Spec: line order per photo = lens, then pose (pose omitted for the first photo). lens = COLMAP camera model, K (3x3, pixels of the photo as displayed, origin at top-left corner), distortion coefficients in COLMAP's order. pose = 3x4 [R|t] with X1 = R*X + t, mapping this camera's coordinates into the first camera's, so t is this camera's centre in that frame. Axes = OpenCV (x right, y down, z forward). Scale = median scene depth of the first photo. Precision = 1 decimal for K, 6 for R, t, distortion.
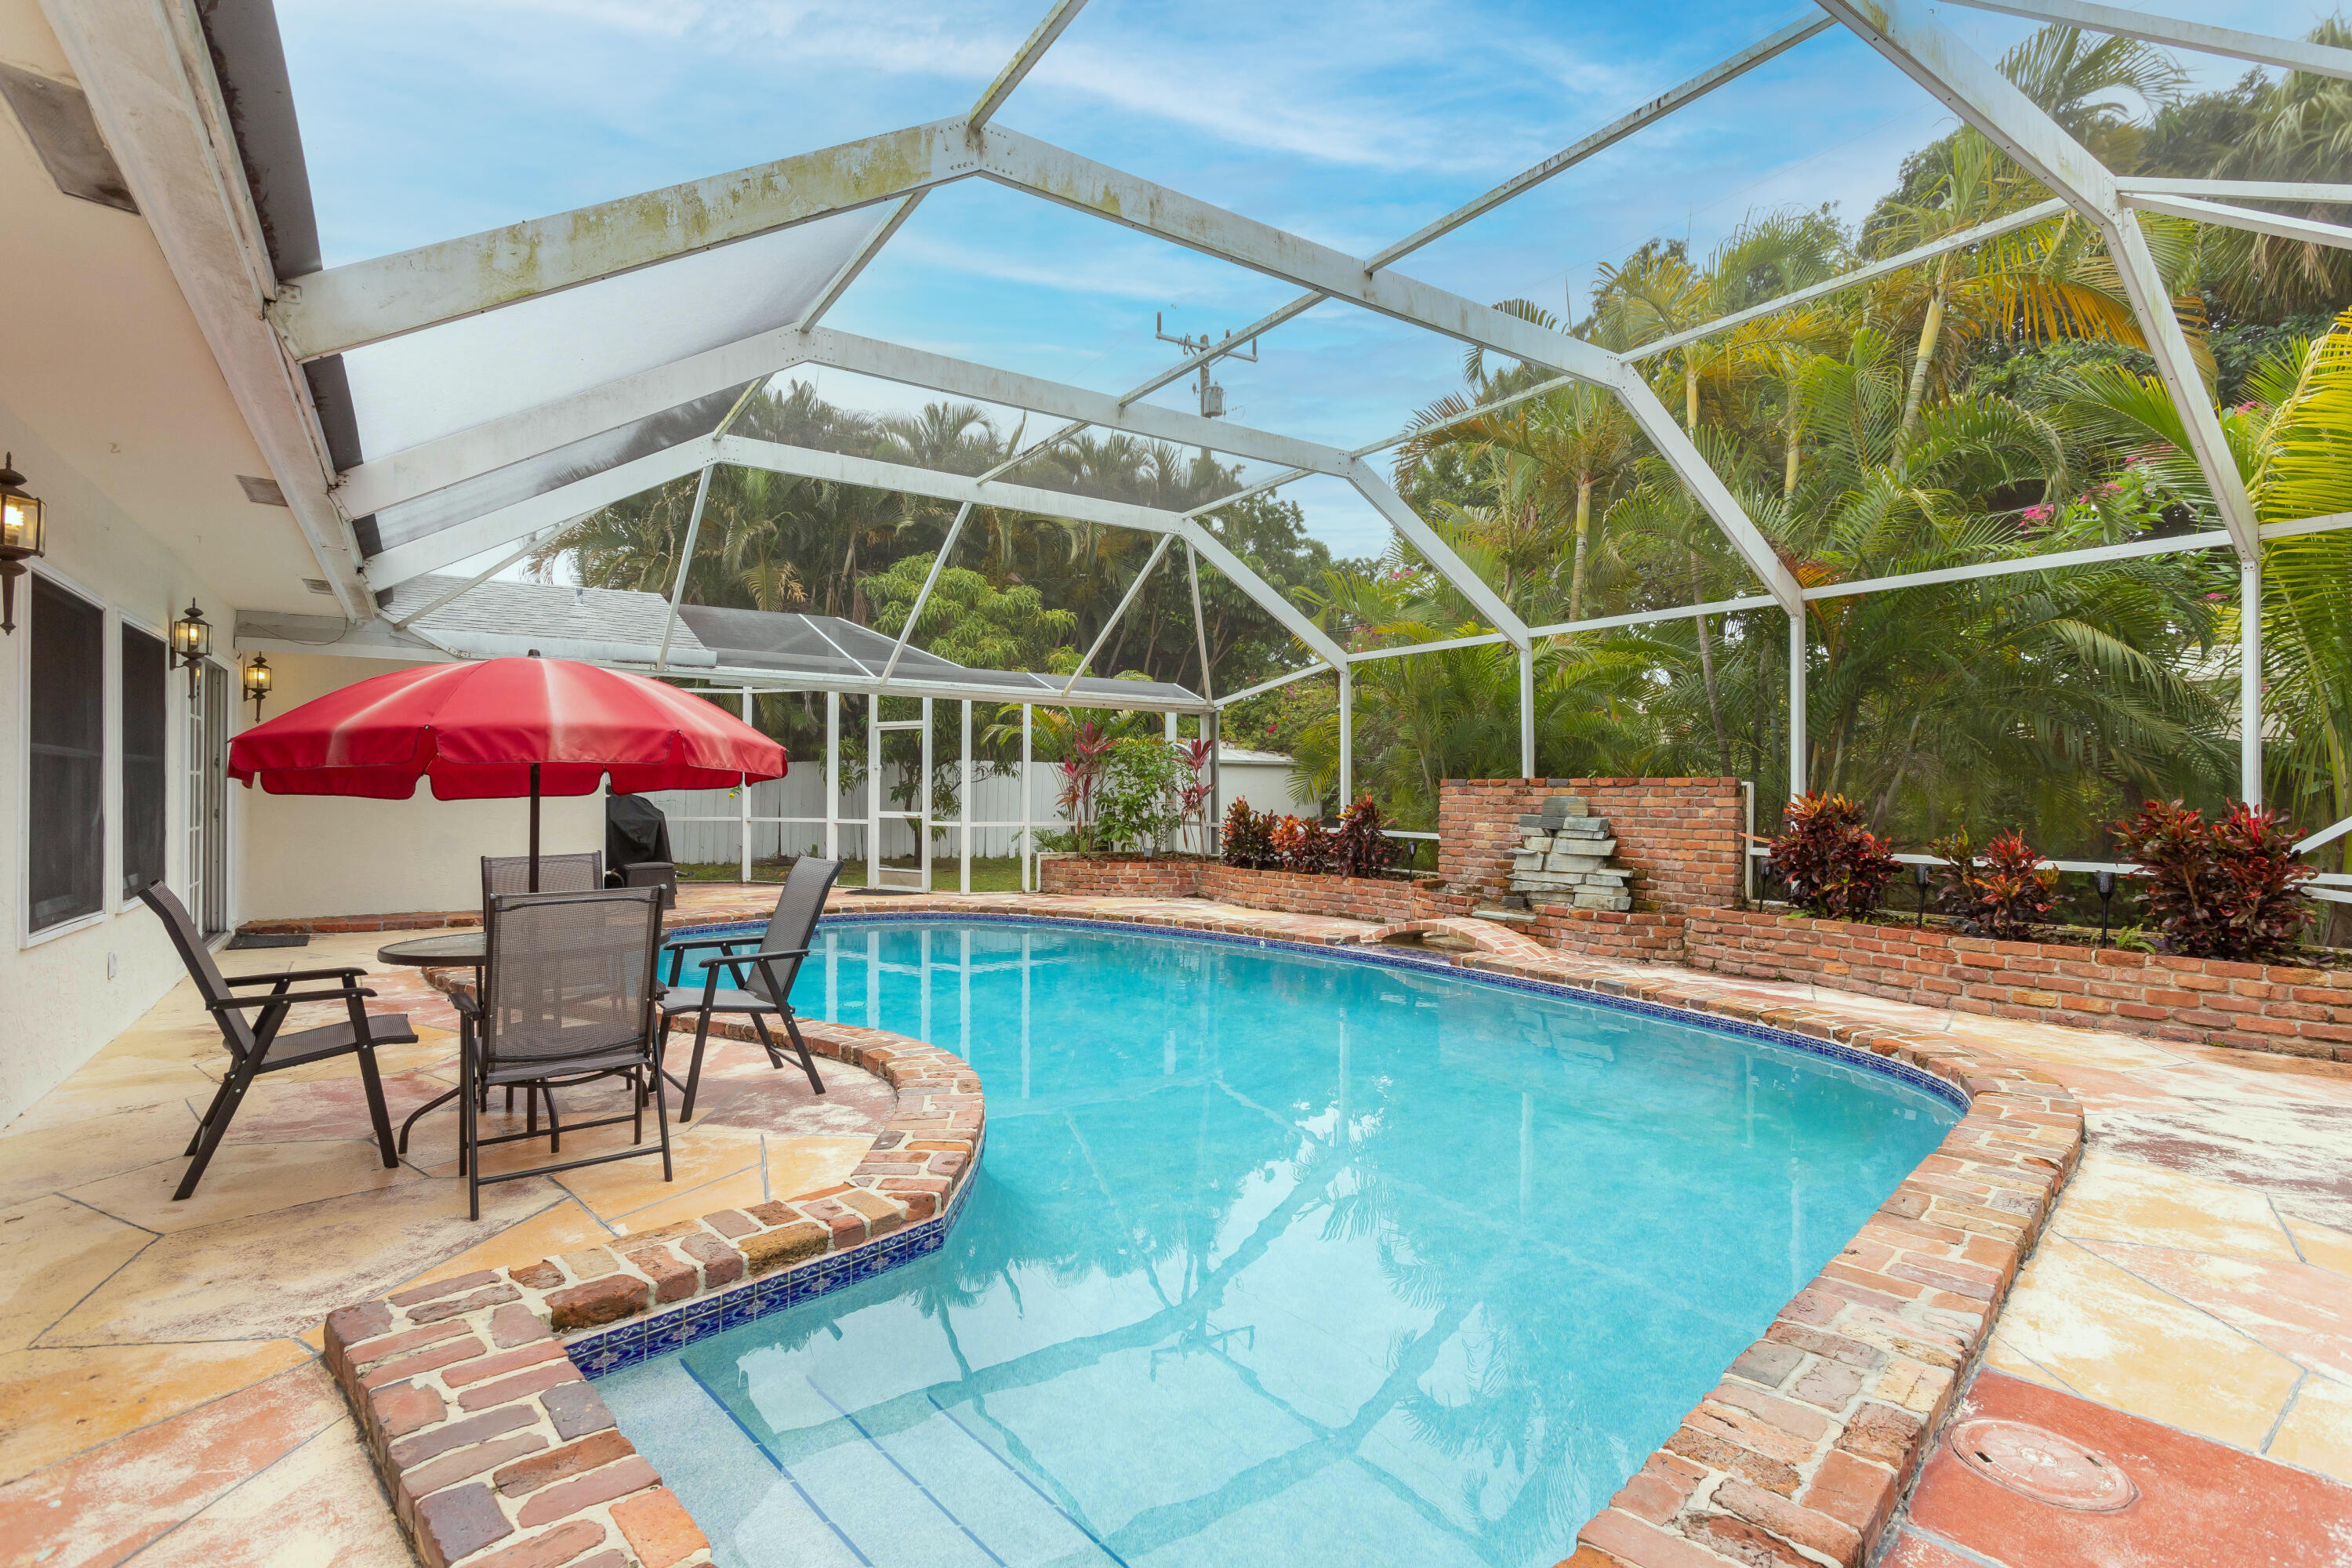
lens RADIAL K [[1128.3, 0, 1188.4], [0, 1128.3, 783.0], [0, 0, 1]] dist [-0.048923, 0.026884]
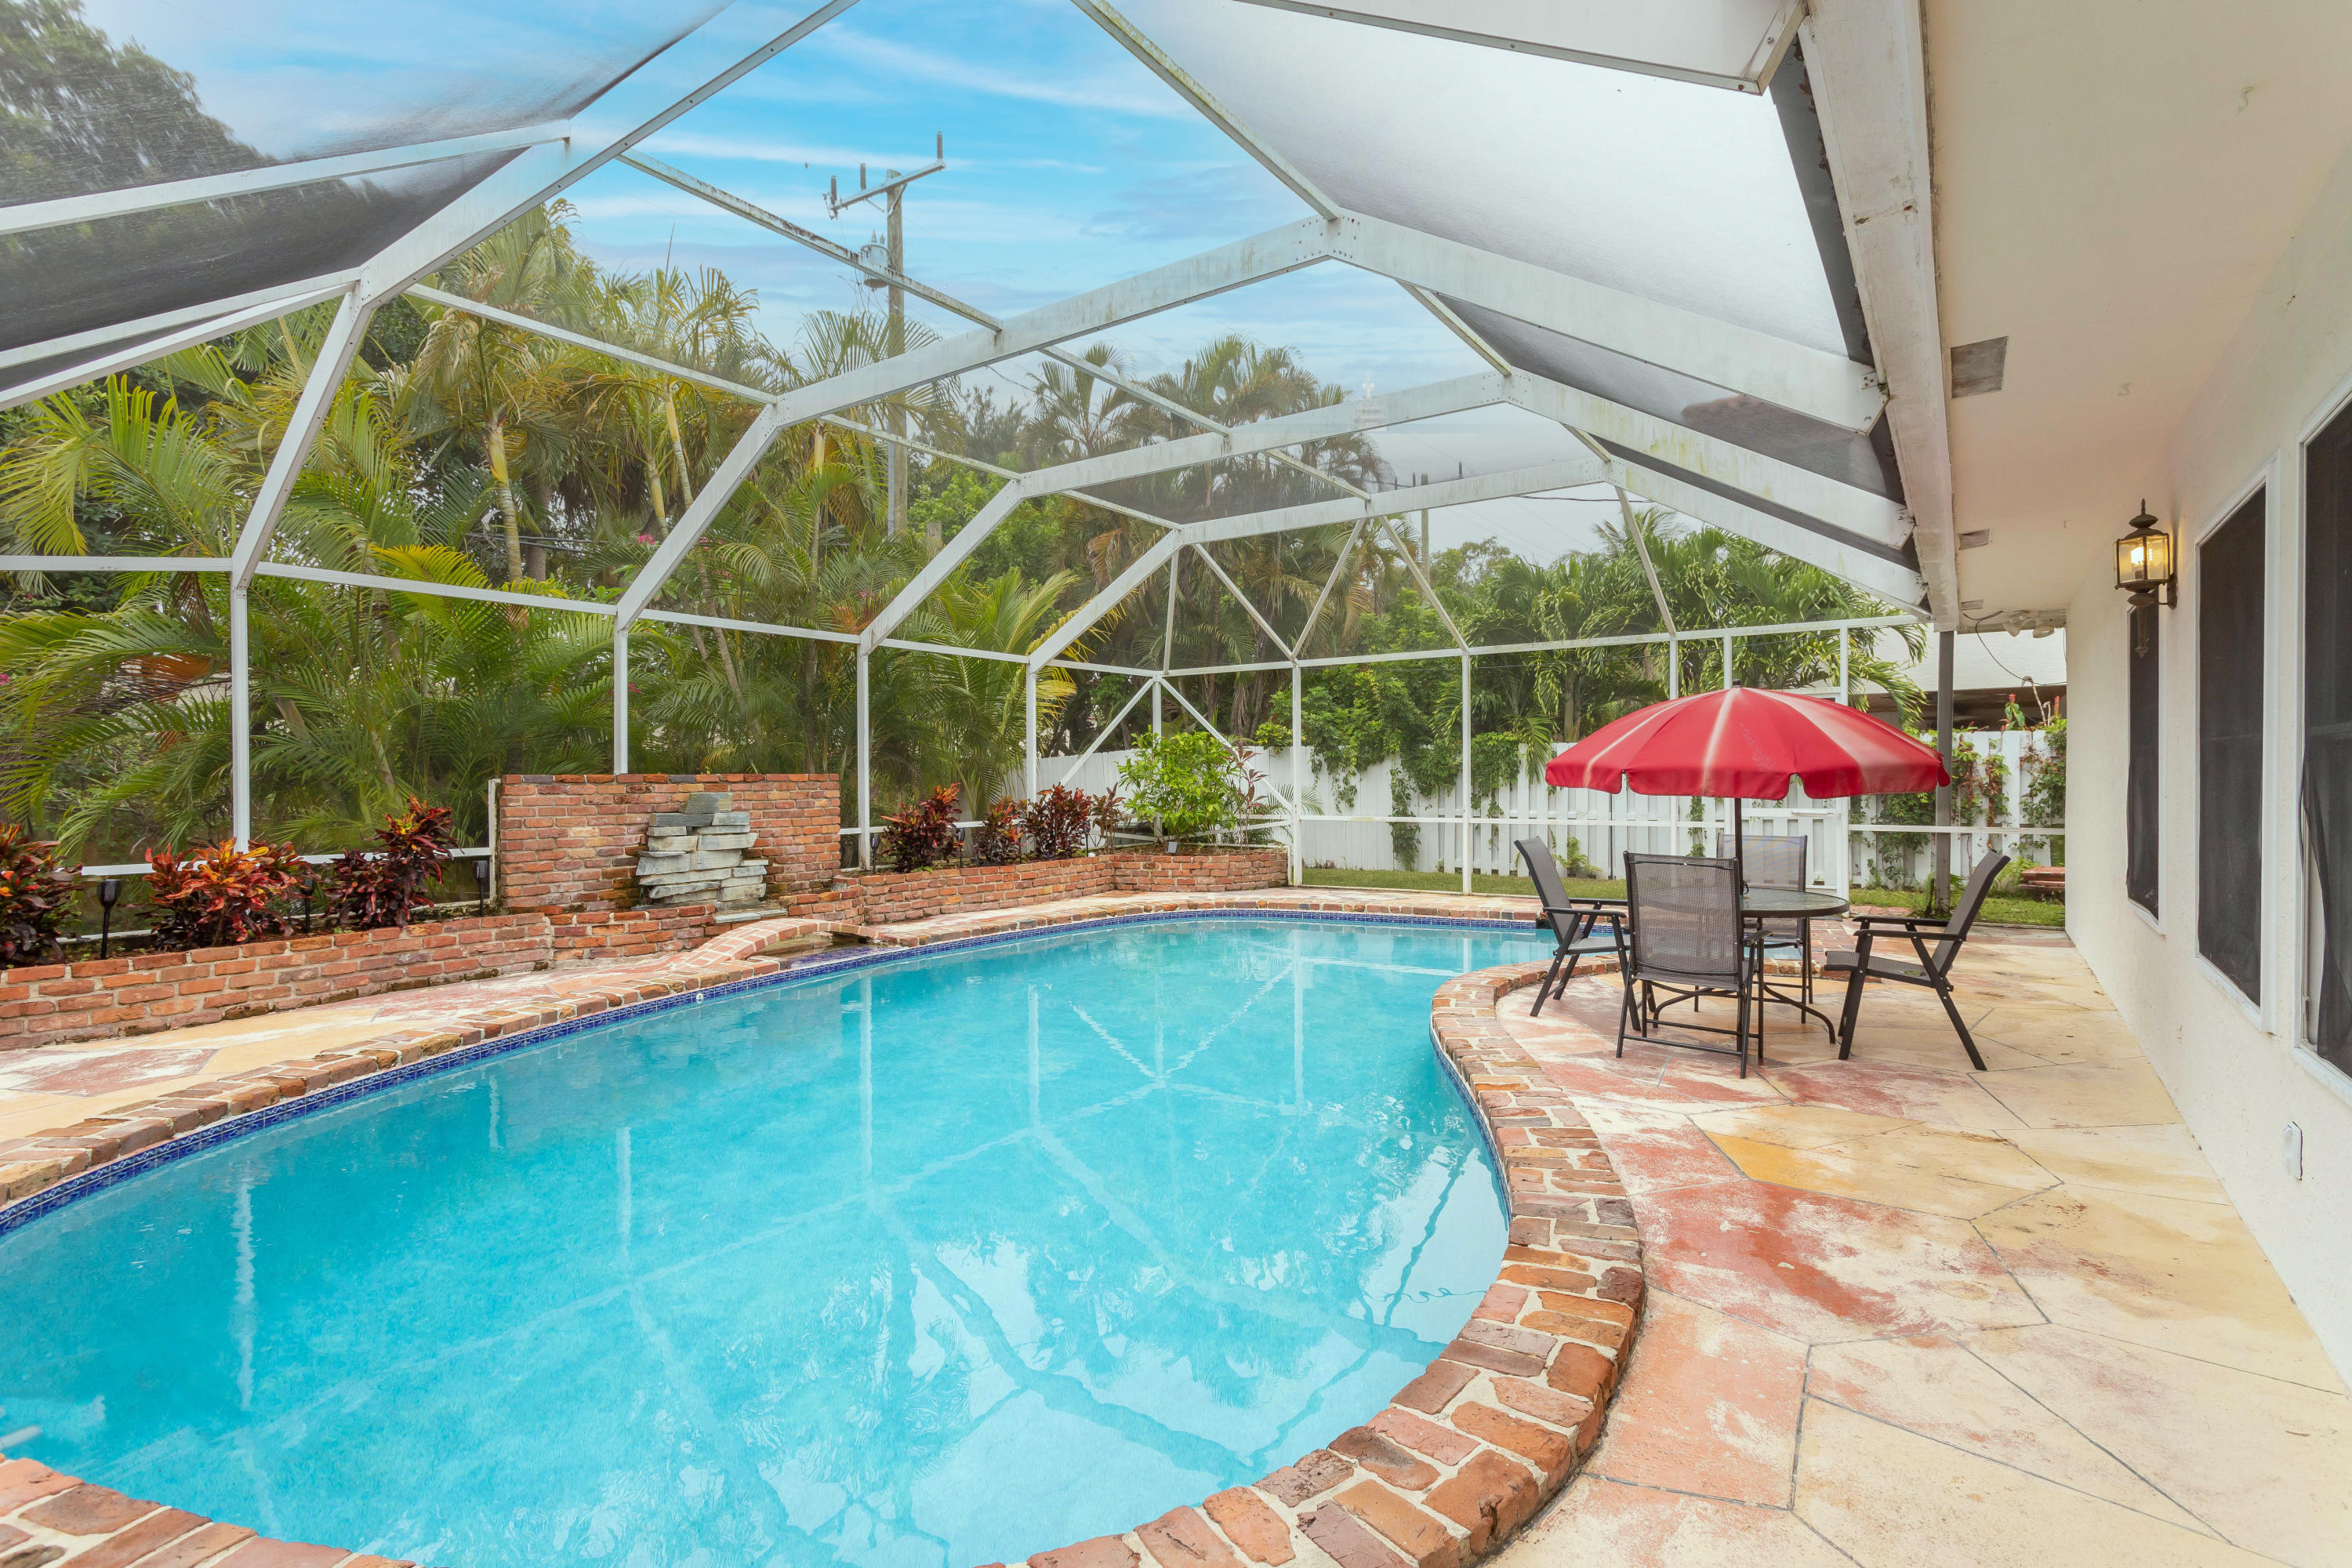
lens RADIAL K [[1115.4, 0, 1185.6], [0, 1115.4, 783.0], [0, 0, 1]] dist [-0.000320, 0.001313]
pose [[-0.358845, -0.007613, 0.933366, -0.742471], [-0.000535, 0.999968, 0.007951, -0.004445], [-0.933397, 0.002354, -0.358838, 0.976510]]
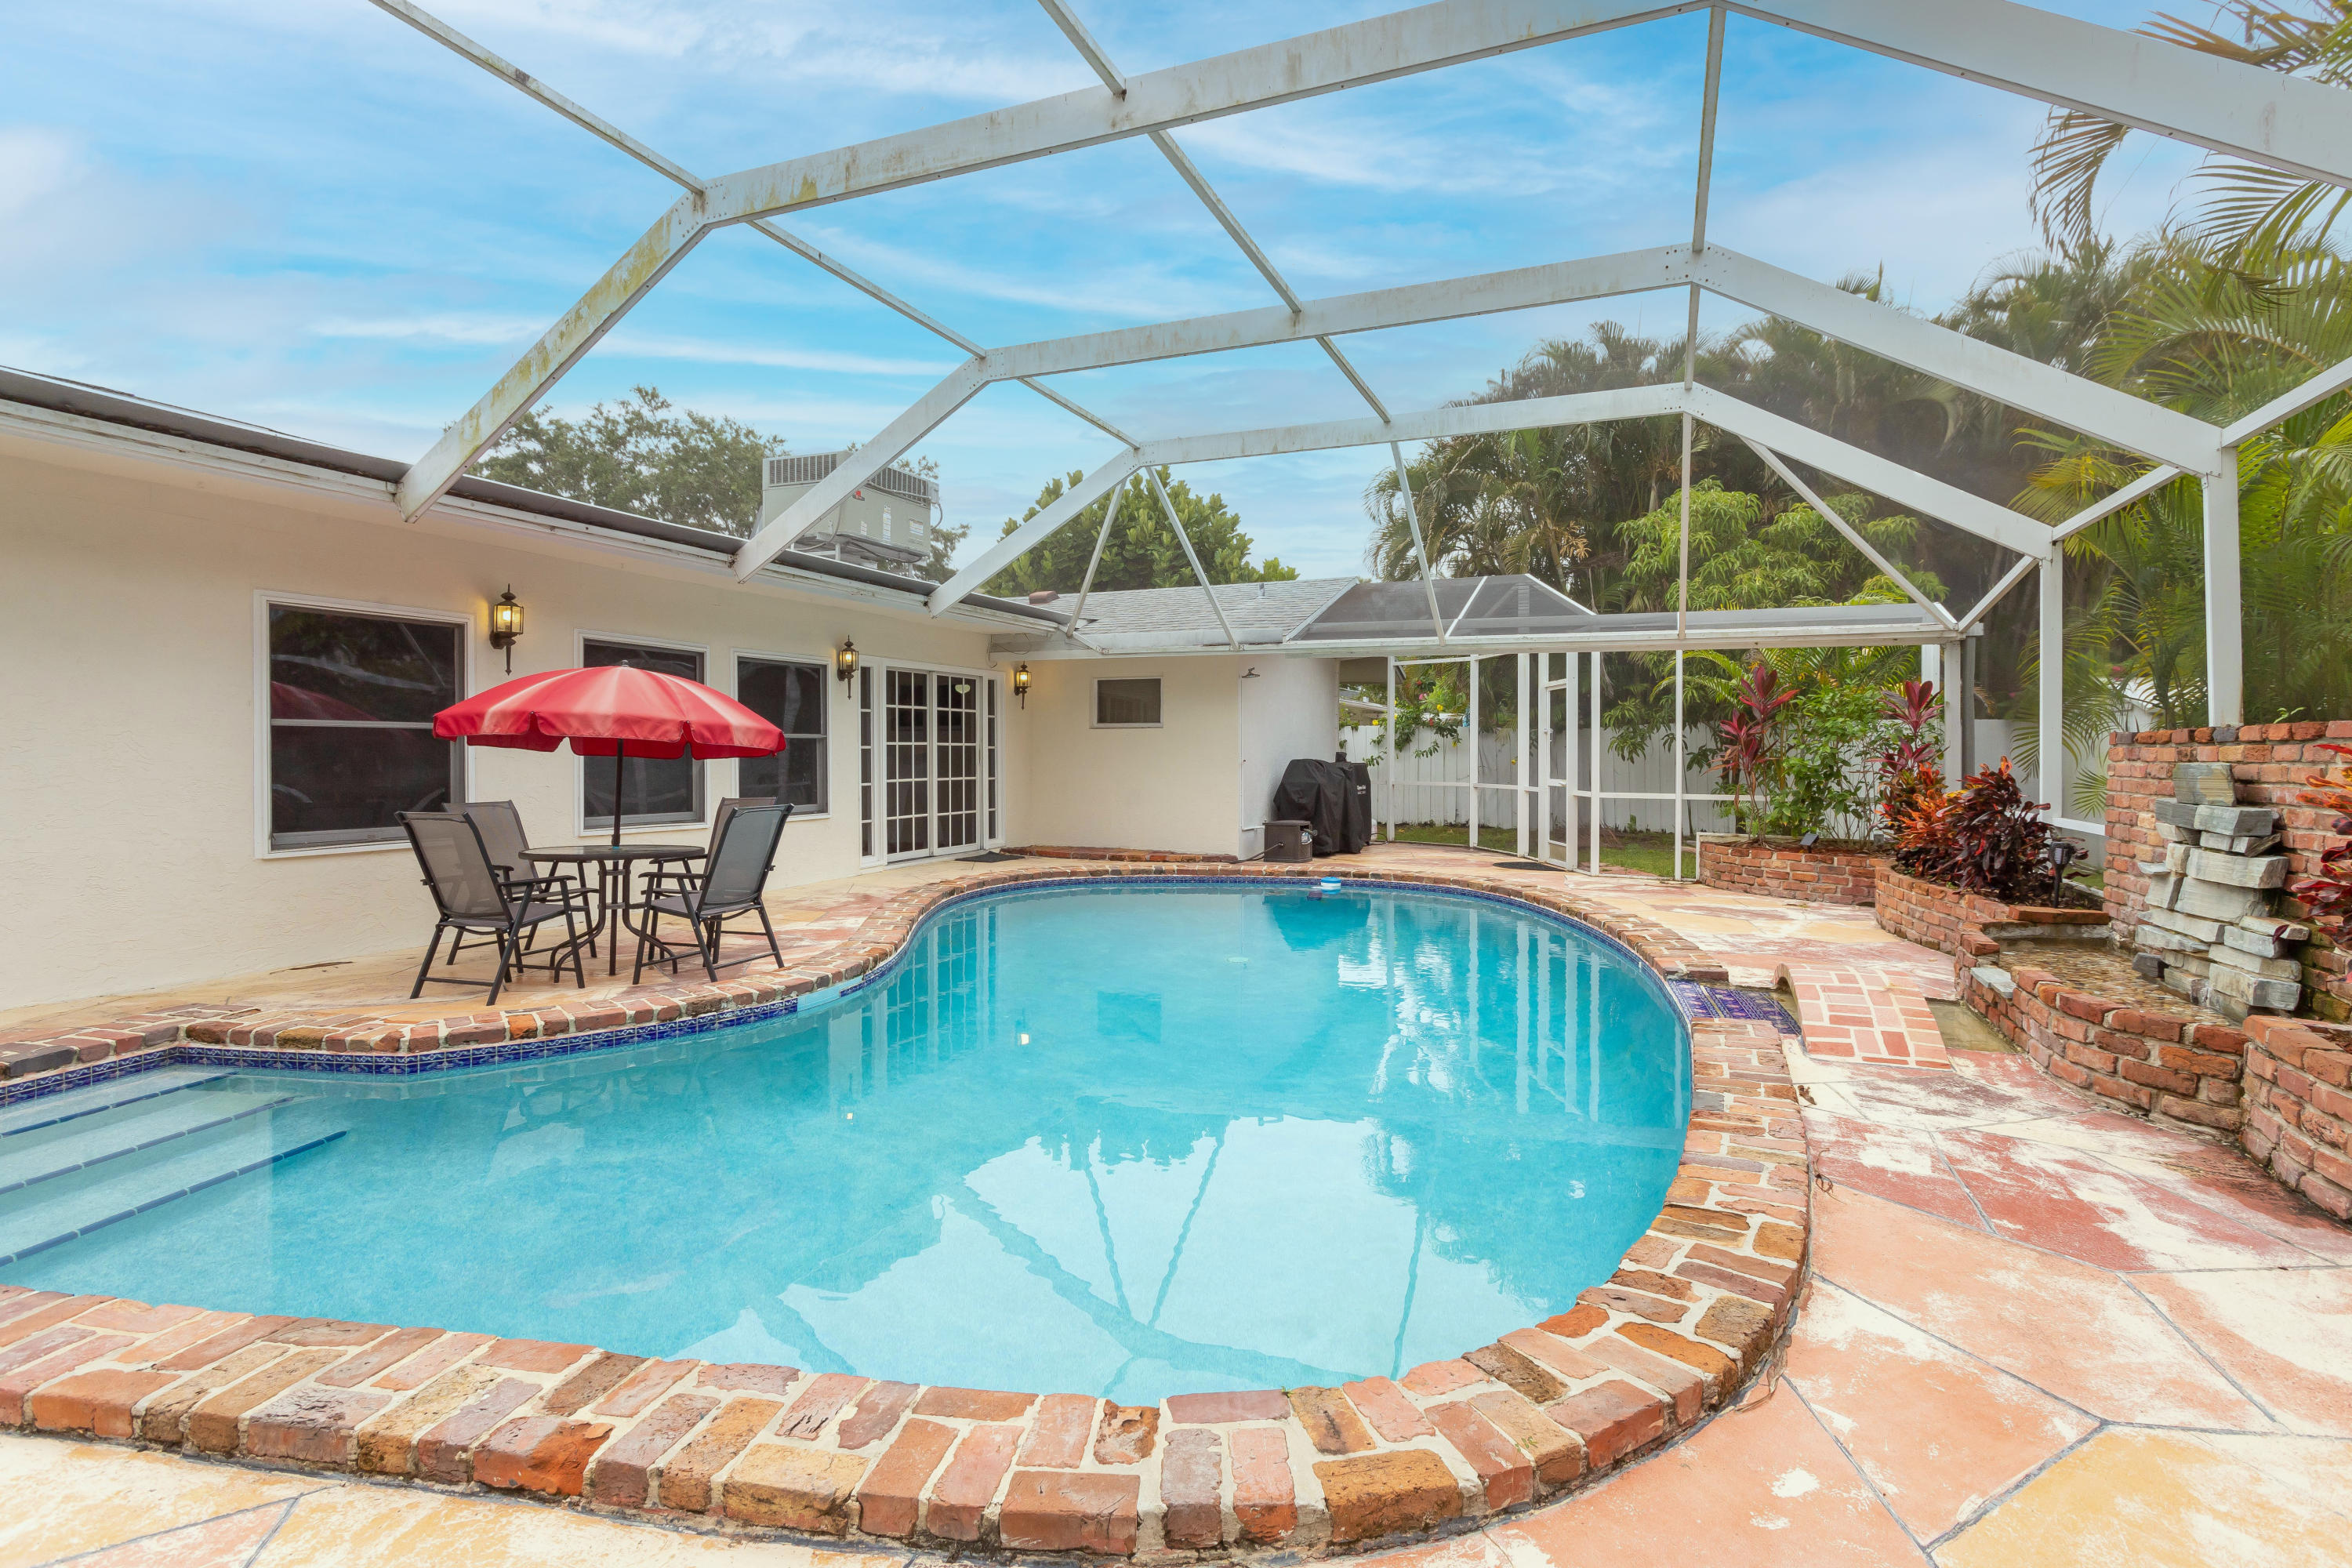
lens RADIAL K [[1140.2, 0, 1182.2], [0, 1140.2, 775.5], [0, 0, 1]] dist [0.004647, 0.000641]
pose [[0.549923, 0.011487, -0.835137, 0.516824], [0.005139, 0.999840, 0.017136, 0.006608], [0.835200, -0.013715, 0.549775, 0.353760]]
